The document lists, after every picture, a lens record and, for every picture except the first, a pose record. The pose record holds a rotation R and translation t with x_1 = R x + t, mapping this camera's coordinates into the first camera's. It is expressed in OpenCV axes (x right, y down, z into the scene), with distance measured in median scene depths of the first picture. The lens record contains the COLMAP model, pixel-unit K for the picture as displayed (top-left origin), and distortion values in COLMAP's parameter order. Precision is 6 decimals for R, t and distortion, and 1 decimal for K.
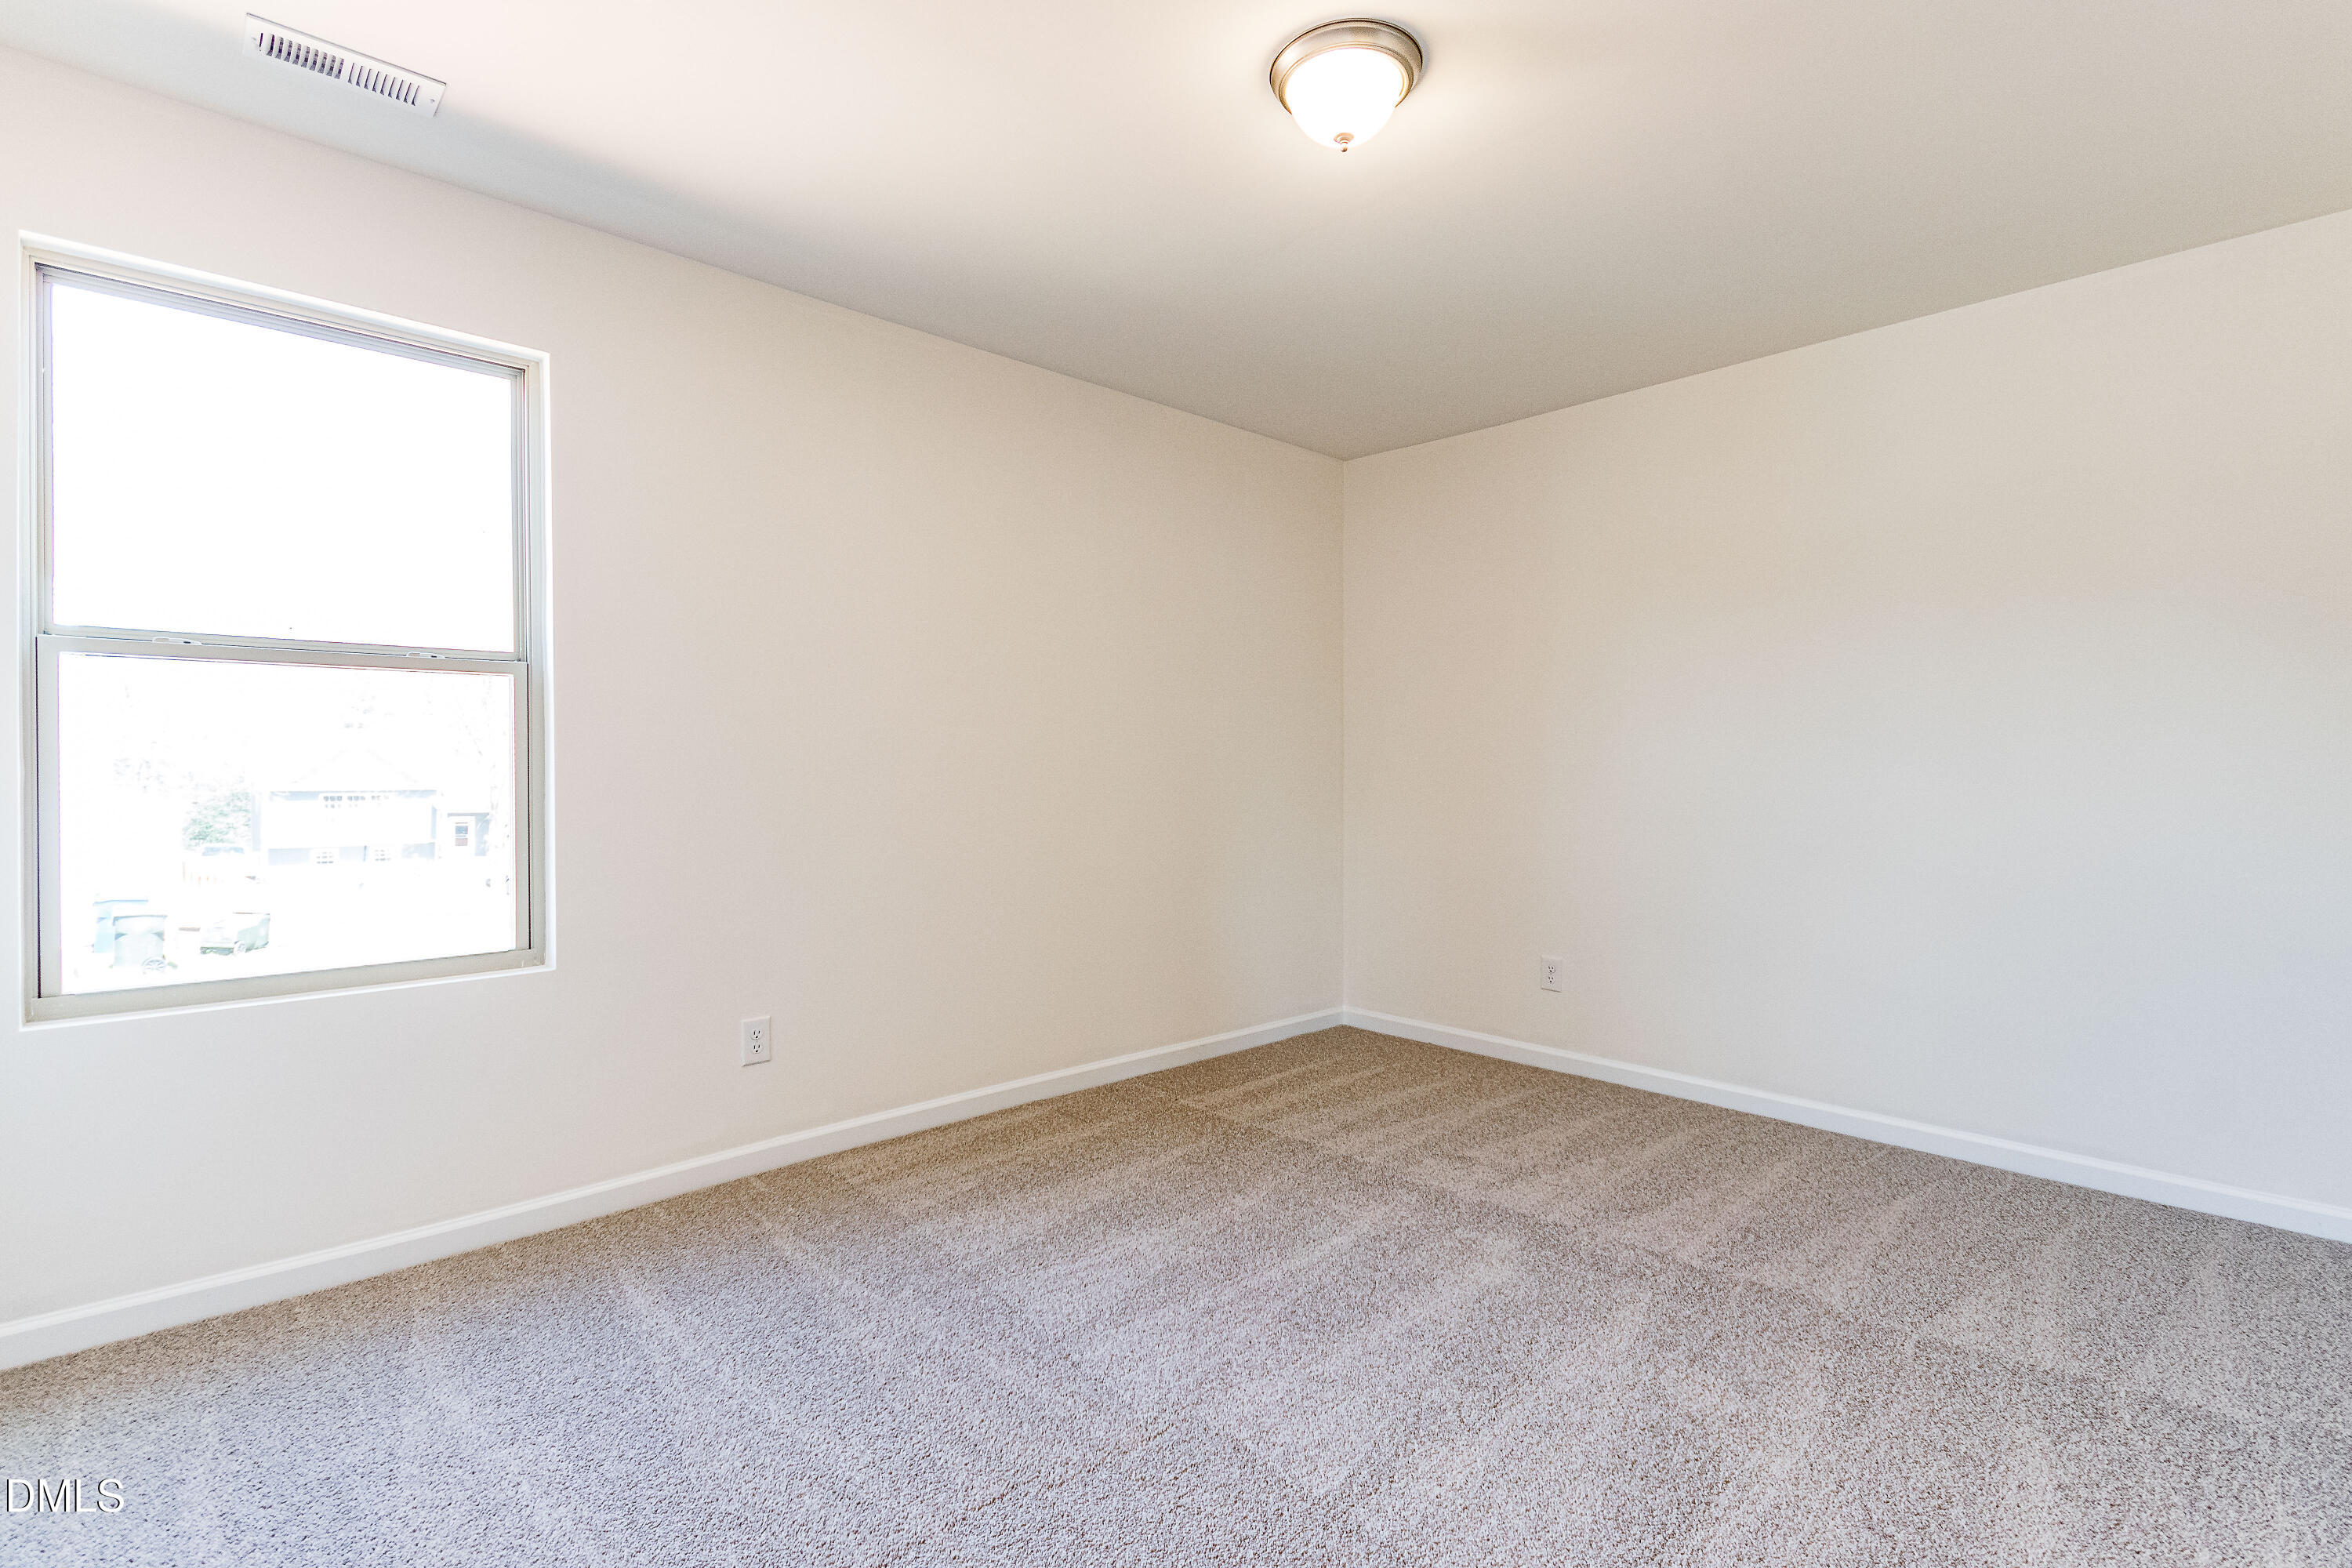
lens RADIAL K [[1080.7, 0, 1185.2], [0, 1080.7, 767.3], [0, 0, 1]] dist [0.000883, -0.003497]
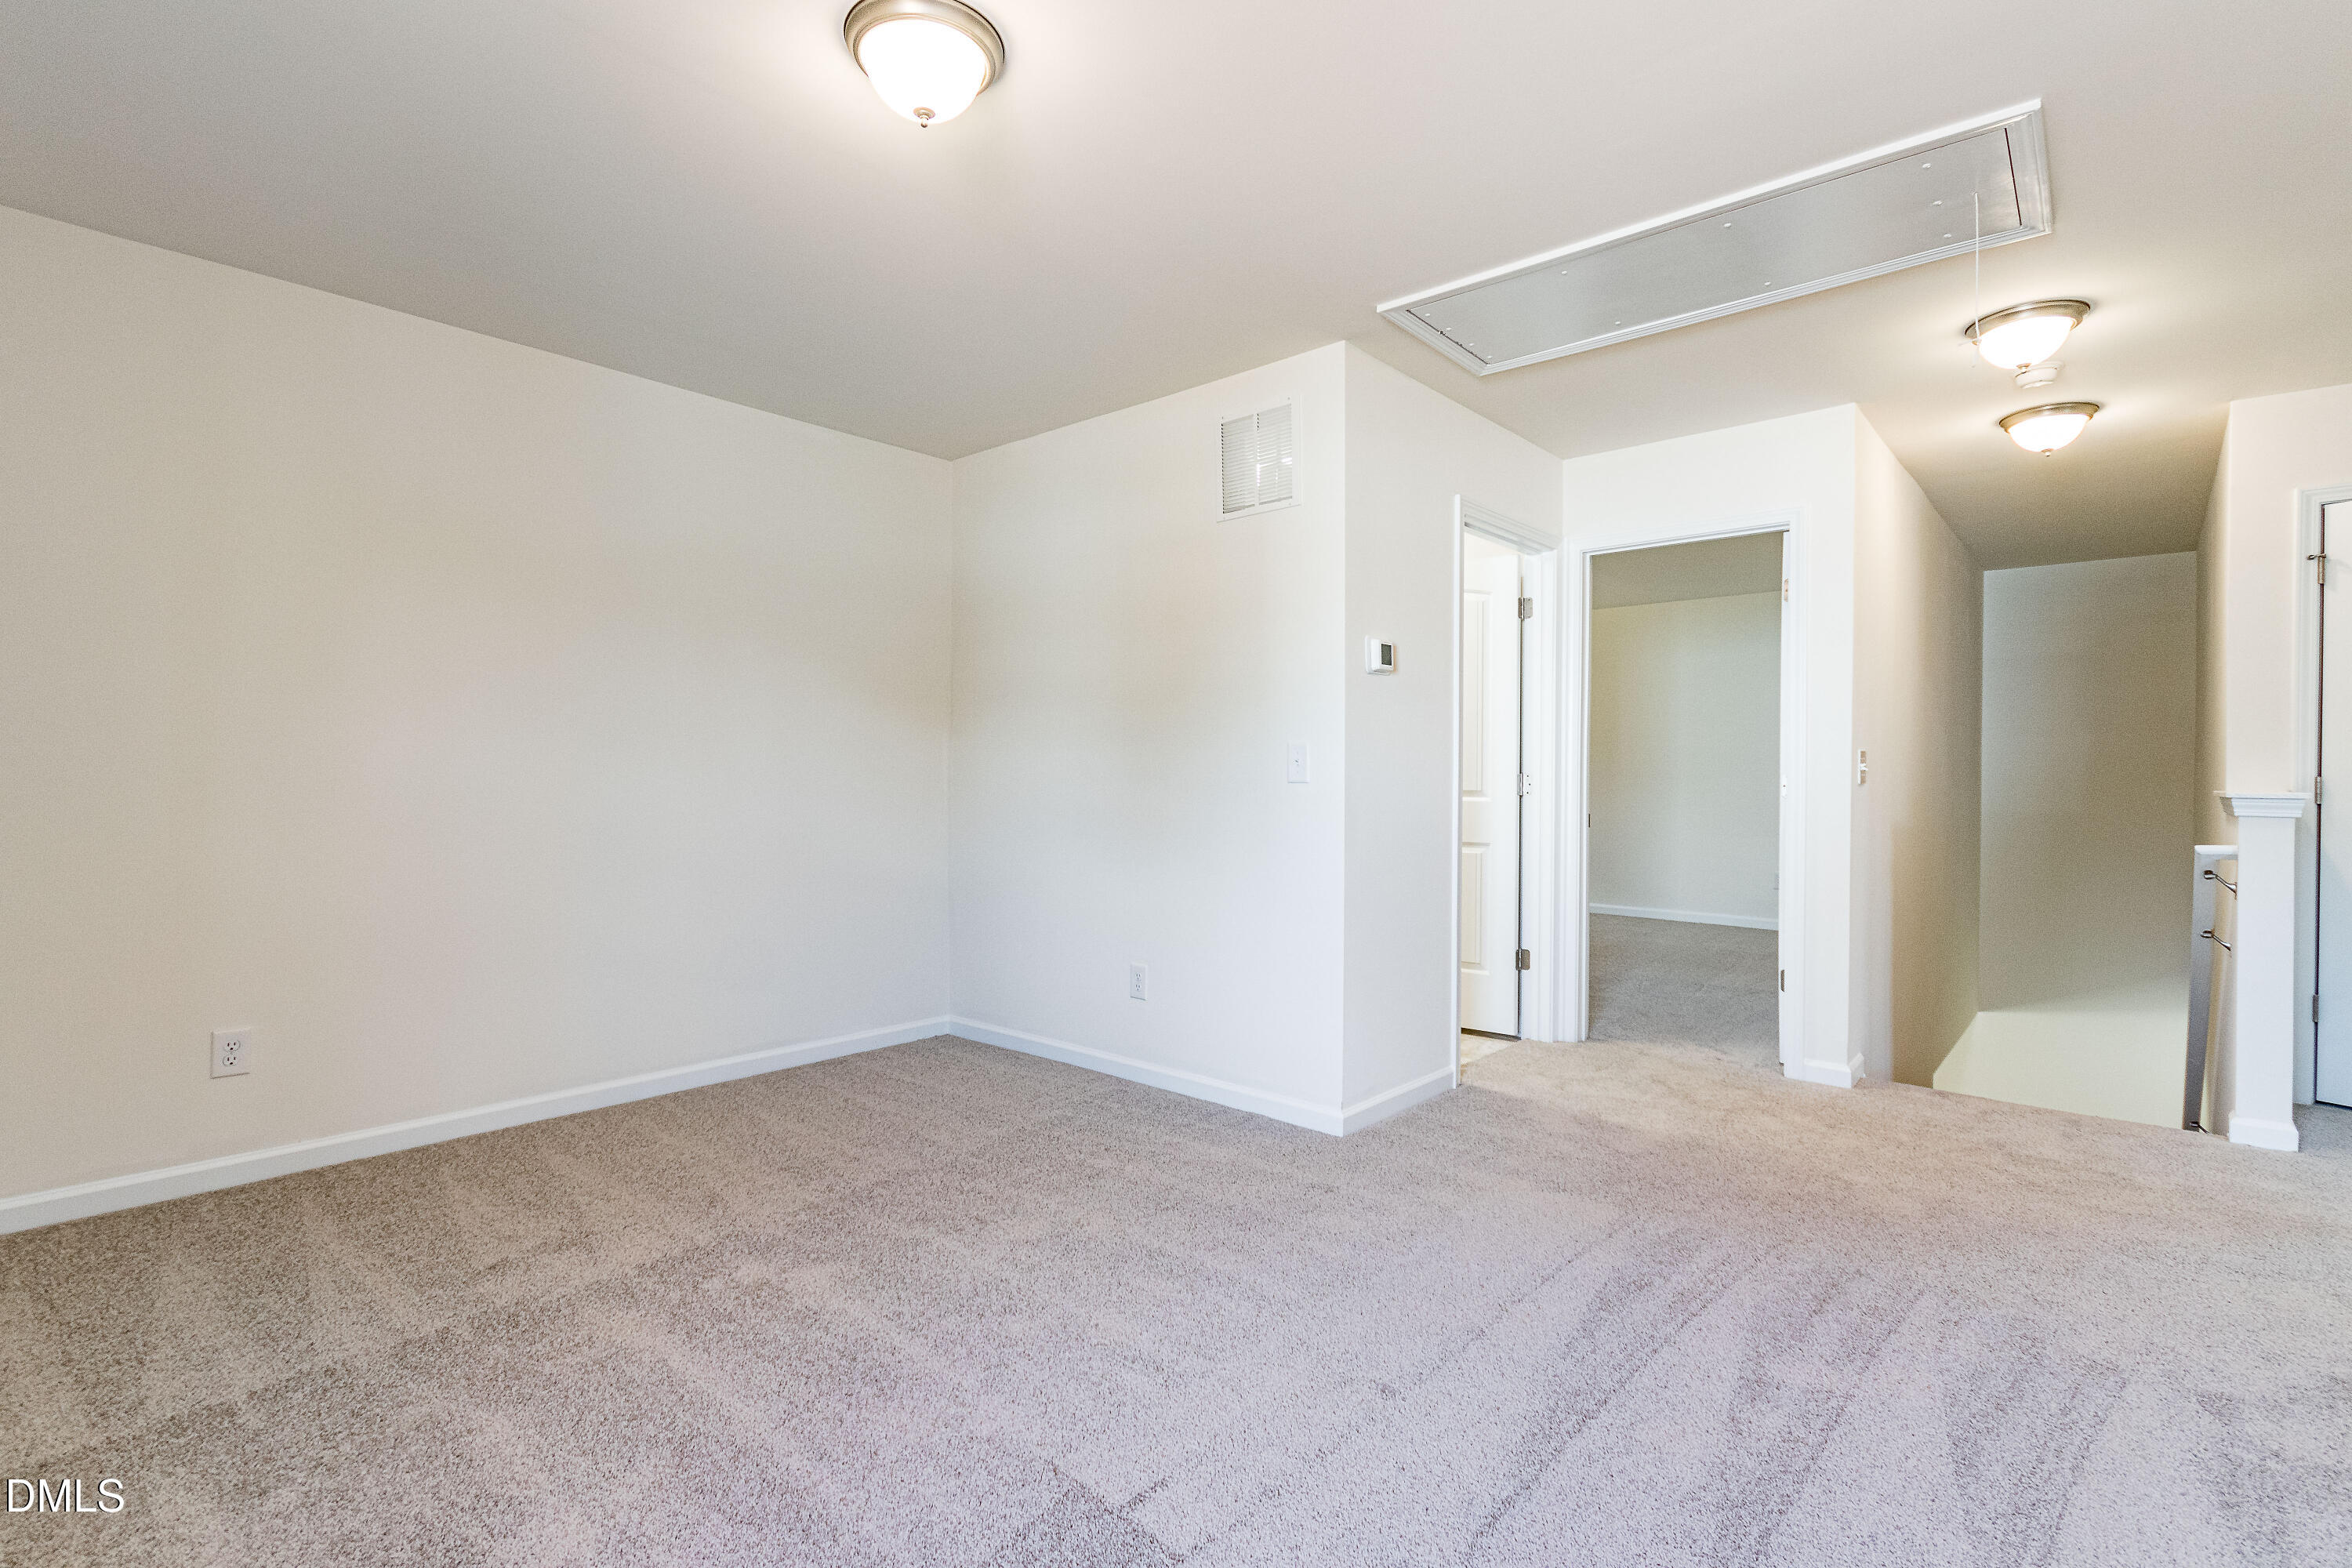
lens RADIAL K [[1080.7, 0, 1166.9], [0, 1080.7, 791.6], [0, 0, 1]] dist [0.000883, -0.003497]
pose [[-0.076932, -0.021532, 0.996804, -0.558764], [-0.007511, 0.999751, 0.021016, -0.002882], [-0.997008, -0.005870, -0.077075, 0.582118]]
